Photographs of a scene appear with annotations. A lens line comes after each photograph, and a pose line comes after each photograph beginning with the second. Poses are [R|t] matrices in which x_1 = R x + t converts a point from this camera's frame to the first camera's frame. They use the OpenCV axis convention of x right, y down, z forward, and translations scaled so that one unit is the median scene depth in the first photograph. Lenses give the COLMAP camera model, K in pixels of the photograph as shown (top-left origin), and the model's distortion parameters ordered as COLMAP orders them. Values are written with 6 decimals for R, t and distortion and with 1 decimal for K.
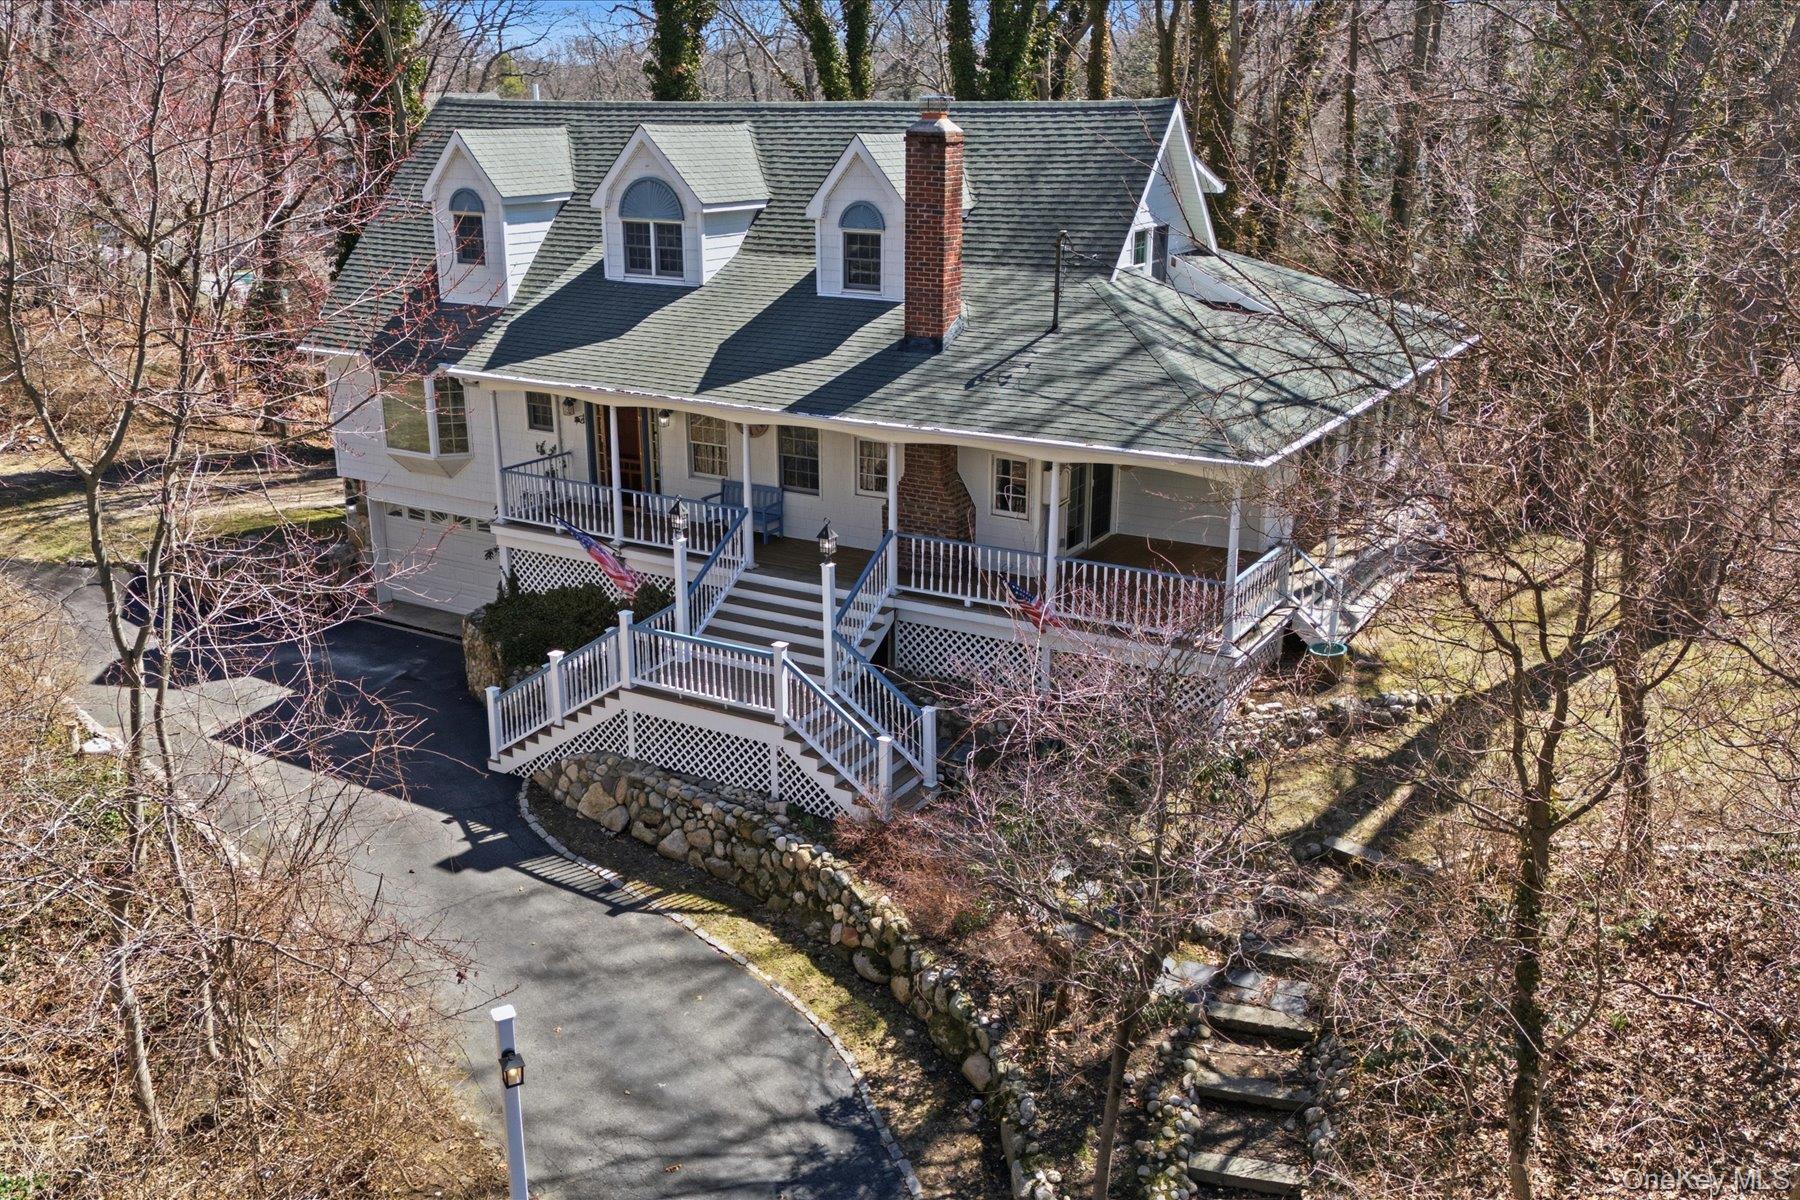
lens RADIAL K [[1544.7, 0, 893.0], [0, 1544.7, 610.4], [0, 0, 1]] dist [0.160725, -0.325437]
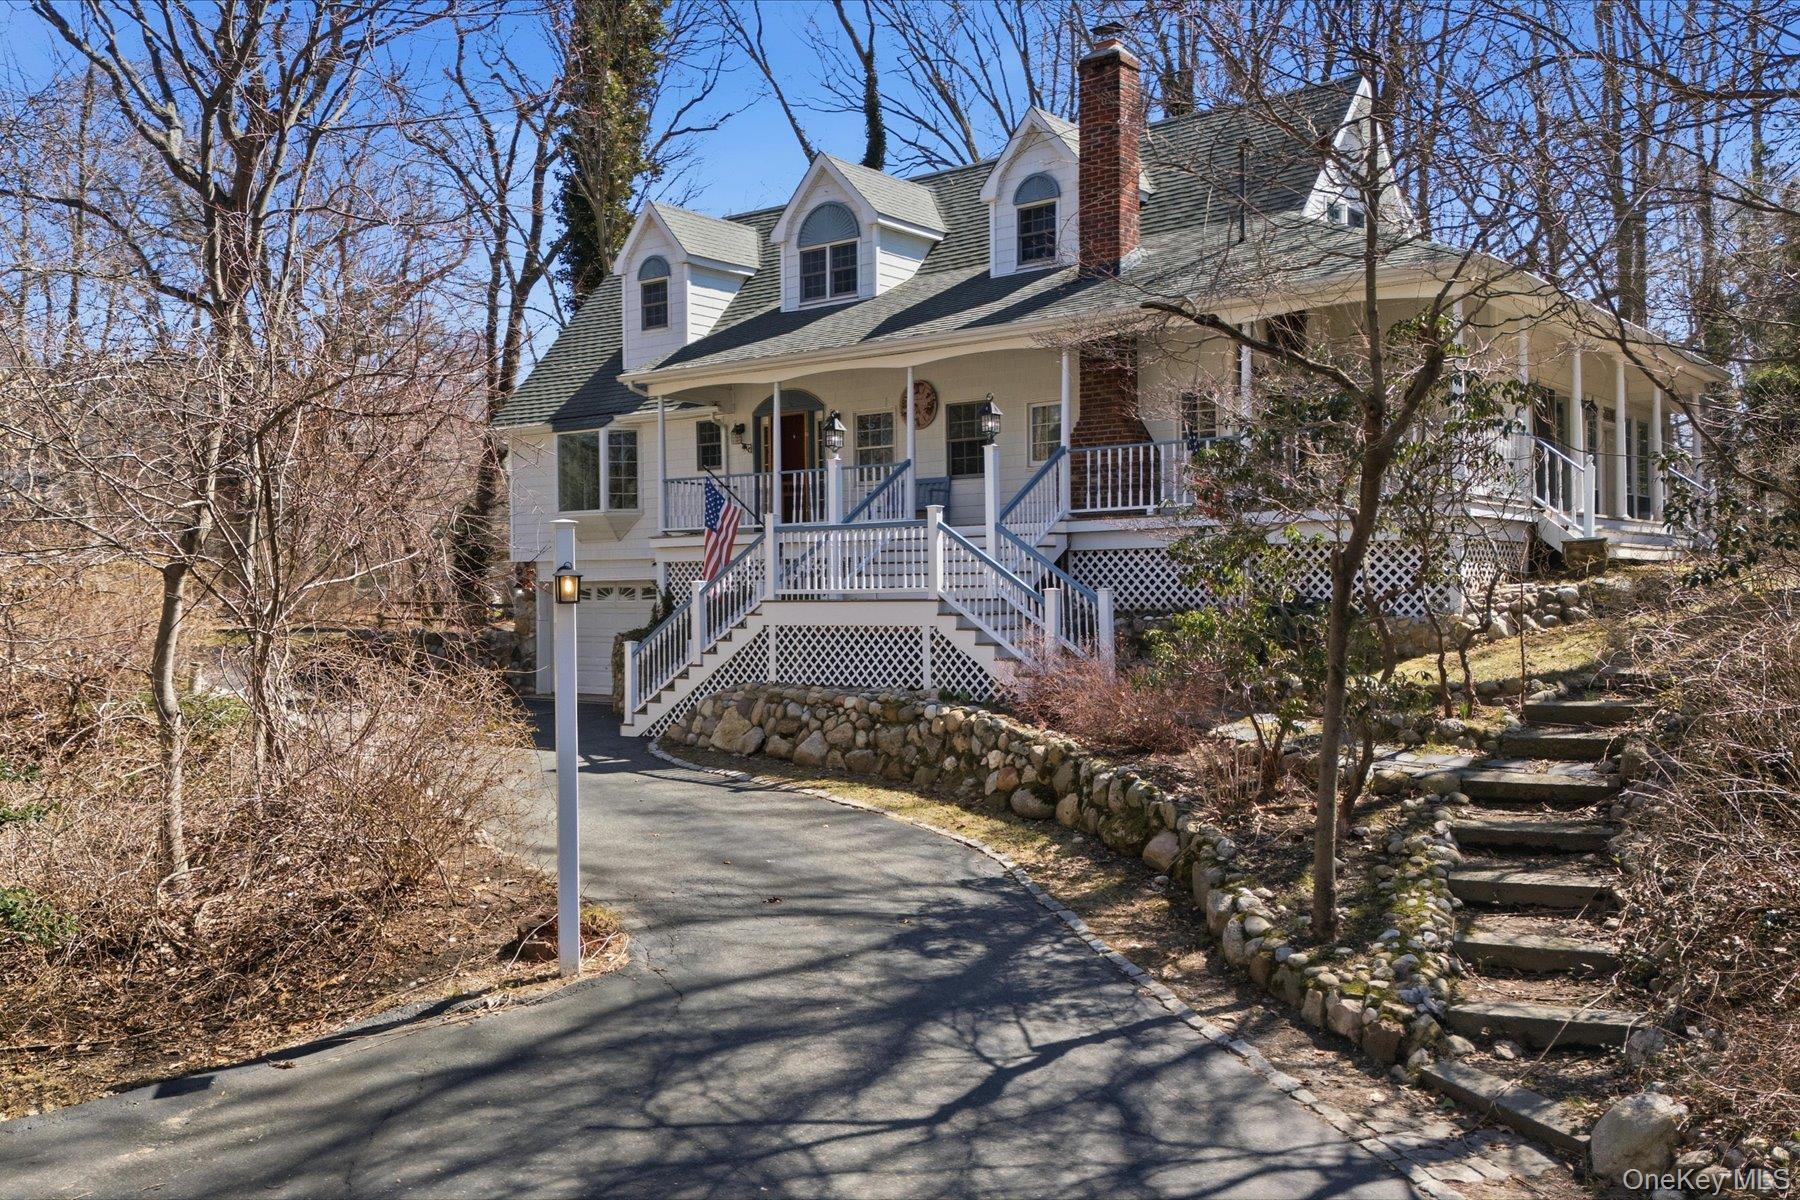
lens RADIAL K [[1544.7, 0, 893.0], [0, 1544.7, 610.4], [0, 0, 1]] dist [0.160725, -0.325437]
pose [[0.991543, -0.007984, -0.129536, 0.016785], [-0.030219, 0.956469, -0.290264, 0.313884], [0.126215, 0.291723, 0.948139, 0.153411]]
